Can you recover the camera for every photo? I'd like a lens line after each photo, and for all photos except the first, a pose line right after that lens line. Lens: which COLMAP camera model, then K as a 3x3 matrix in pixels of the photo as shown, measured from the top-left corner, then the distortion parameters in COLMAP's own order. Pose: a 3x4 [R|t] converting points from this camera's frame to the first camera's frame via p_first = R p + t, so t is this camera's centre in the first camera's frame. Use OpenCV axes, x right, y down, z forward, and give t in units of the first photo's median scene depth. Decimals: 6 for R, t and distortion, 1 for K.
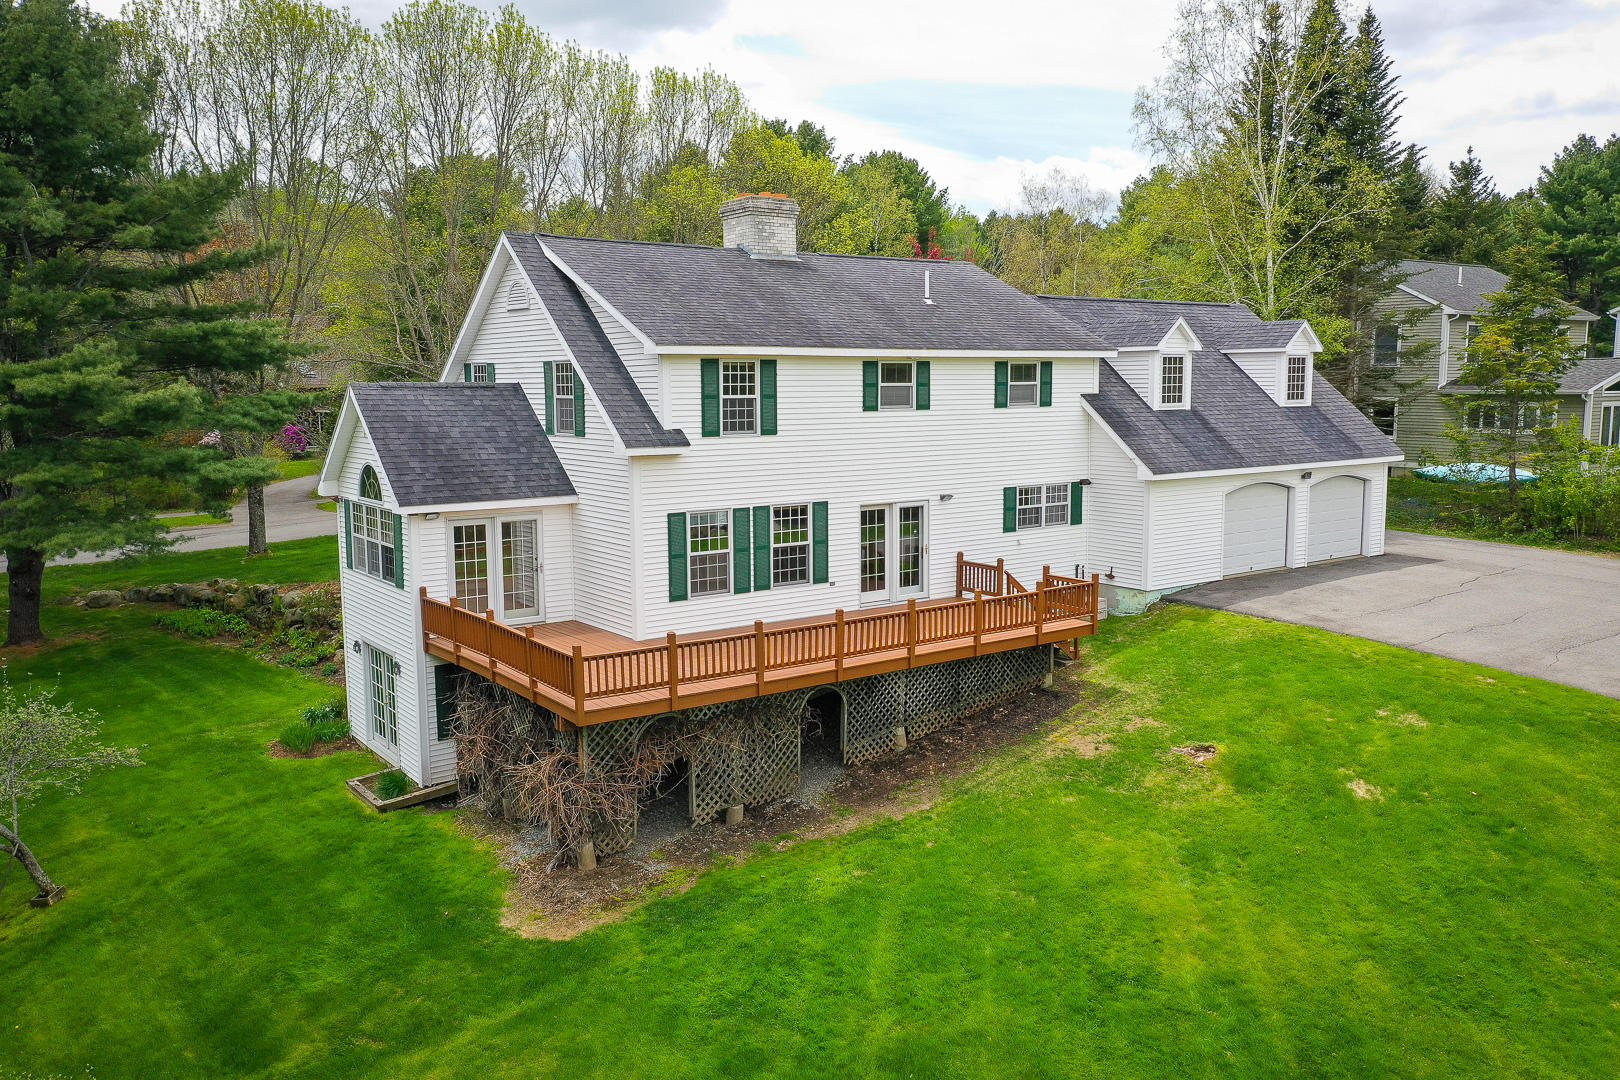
lens RADIAL K [[1285.6, 0, 813.4], [0, 1285.6, 541.5], [0, 0, 1]] dist [0.002530, 0.013597]
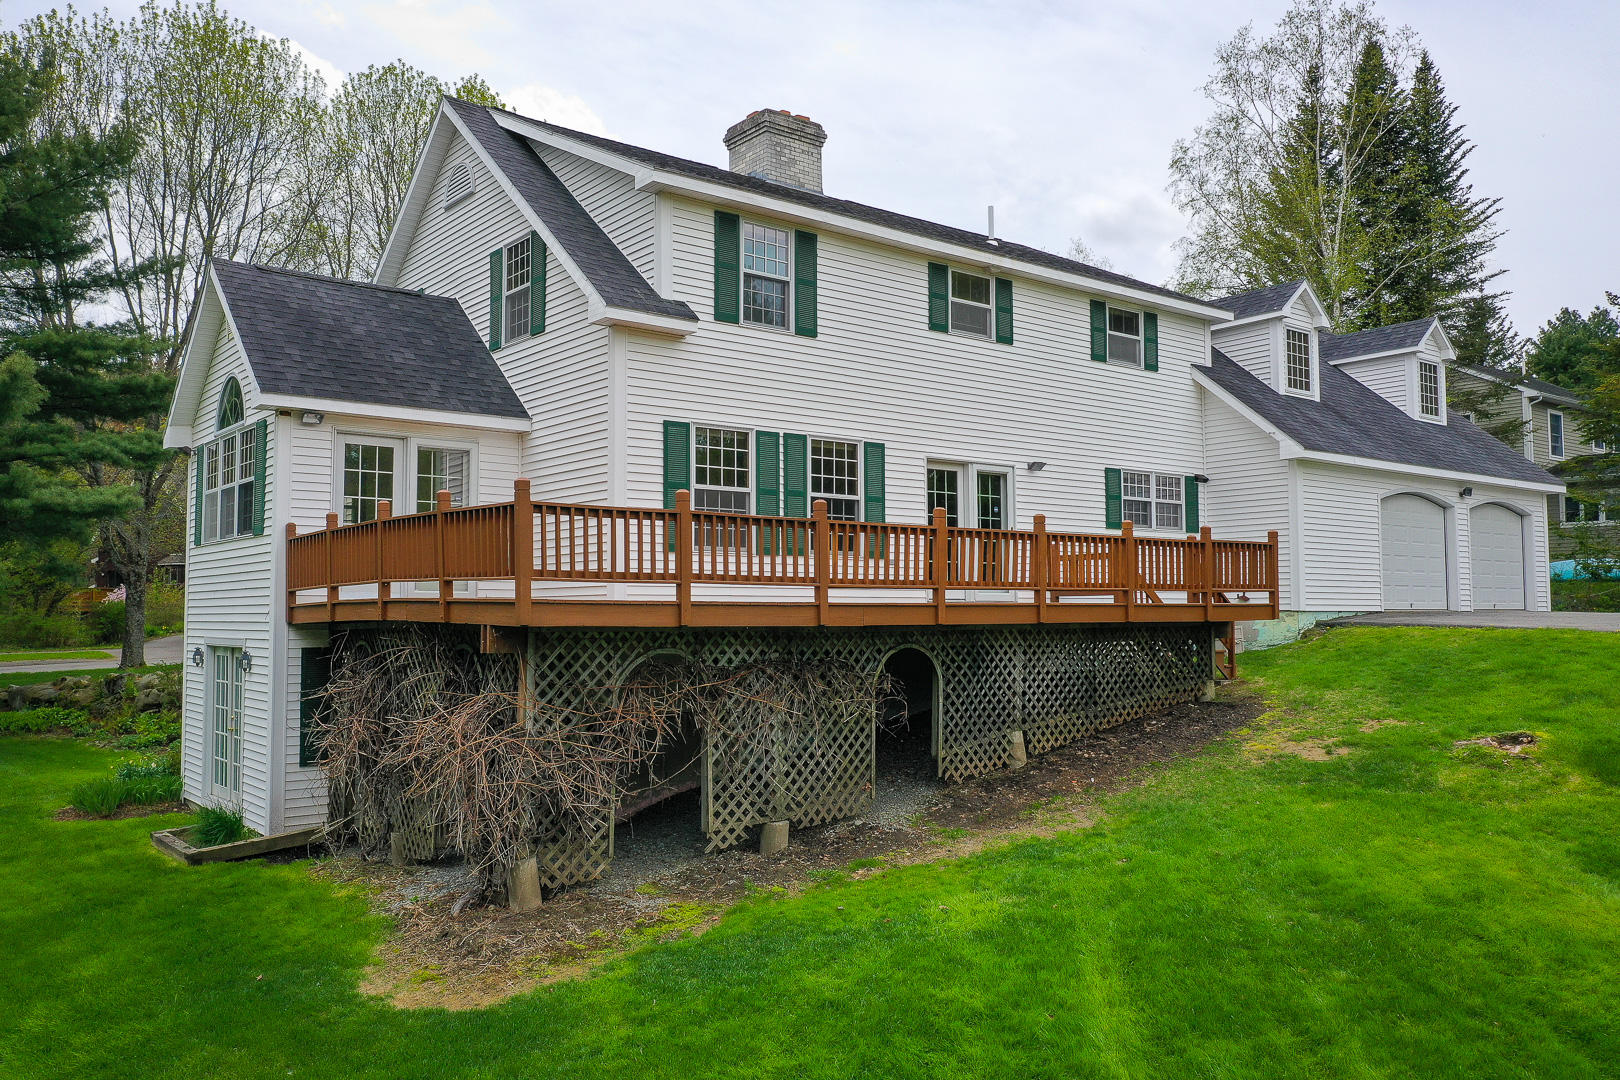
lens RADIAL K [[1285.6, 0, 812.0], [0, 1285.6, 541.1], [0, 0, 1]] dist [0.002530, 0.013597]
pose [[0.999410, 0.003585, 0.034159, -0.054763], [0.002760, 0.982940, -0.183907, 0.157701], [-0.034236, 0.183893, 0.982350, 0.322228]]
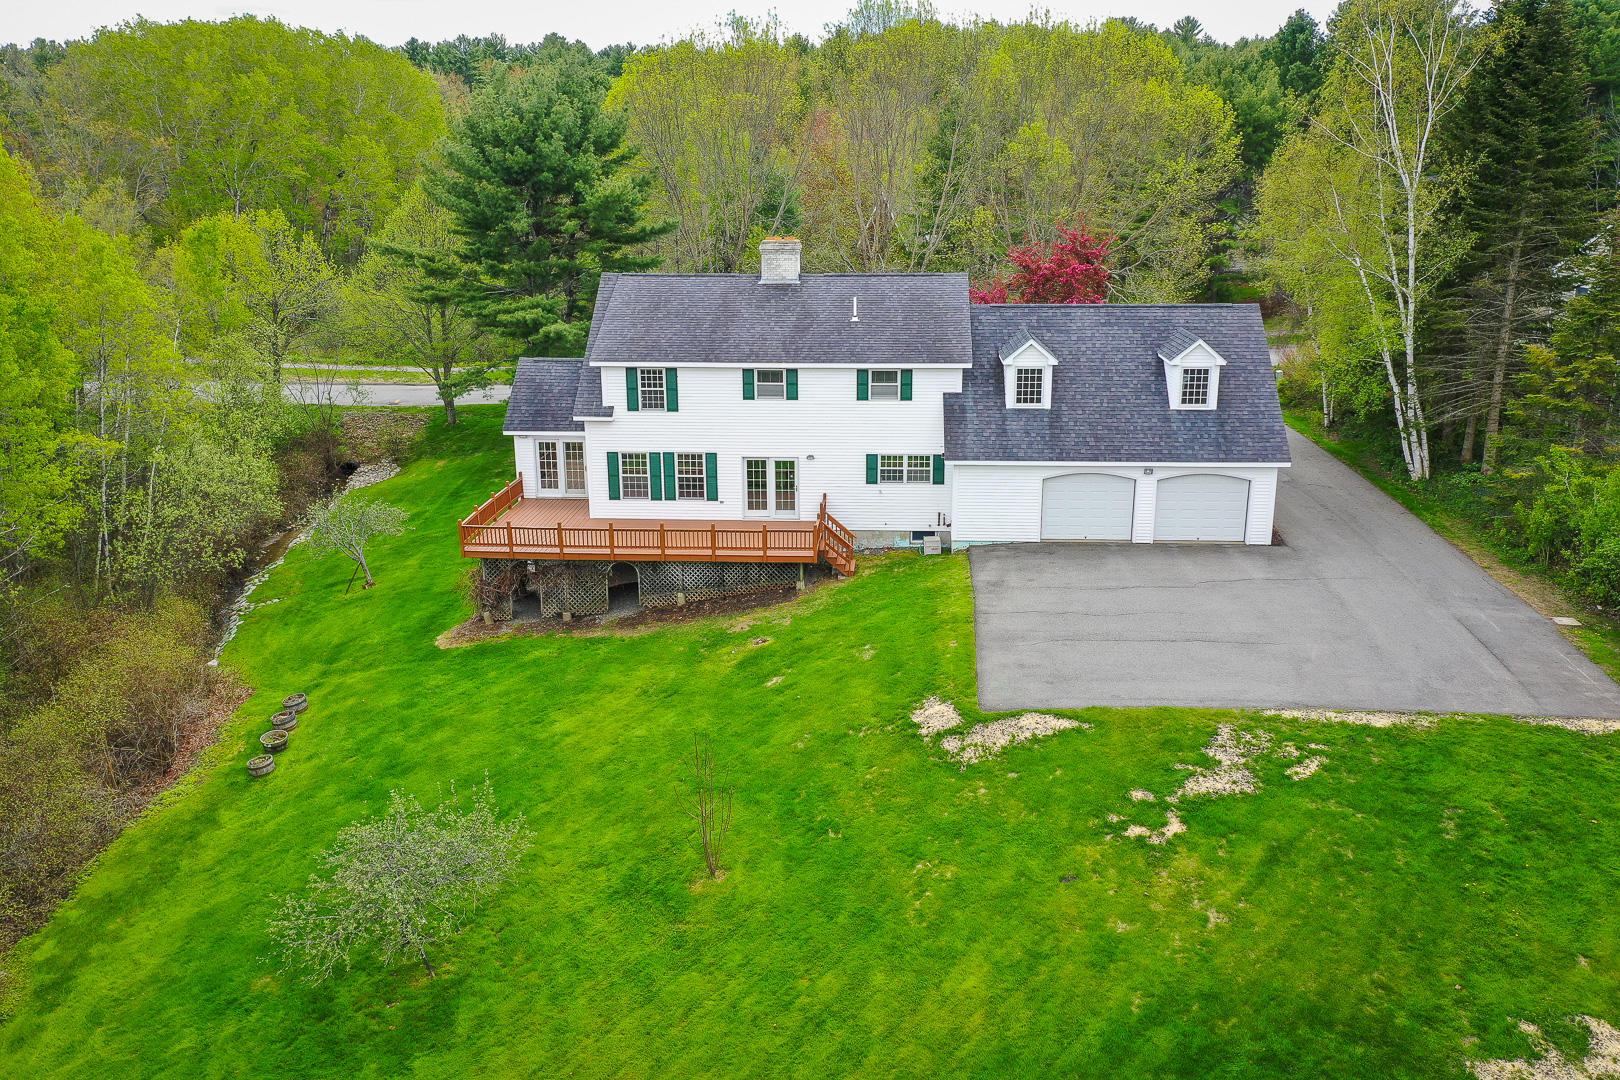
lens RADIAL K [[1285.6, 0, 809.9], [0, 1285.6, 538.7], [0, 0, 1]] dist [0.002530, 0.013597]
pose [[0.761735, 0.181366, -0.621986, 1.185803], [-0.080195, 0.979031, 0.187265, -0.249819], [0.642907, -0.092766, 0.760306, -0.192638]]
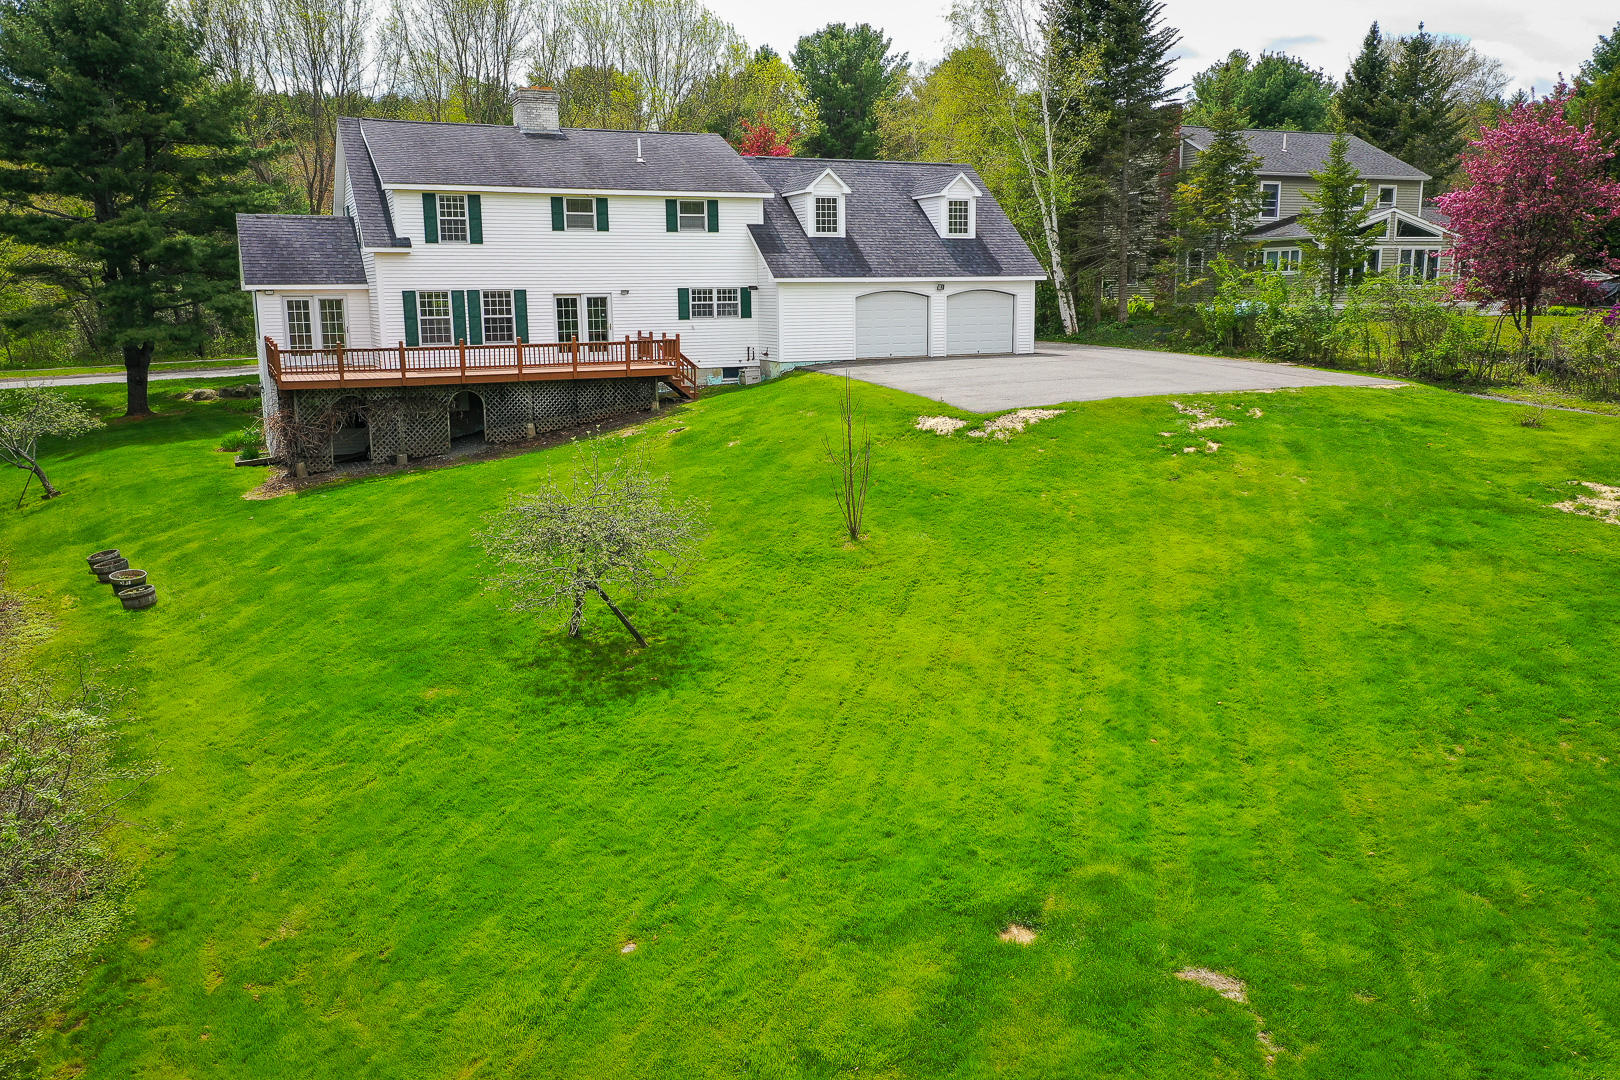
lens RADIAL K [[1285.6, 0, 813.0], [0, 1285.6, 540.4], [0, 0, 1]] dist [0.002530, 0.013597]
pose [[0.980526, 0.032322, -0.193711, 0.678558], [-0.019386, 0.997476, 0.068304, 0.161797], [0.195430, -0.063219, 0.978678, -0.474775]]
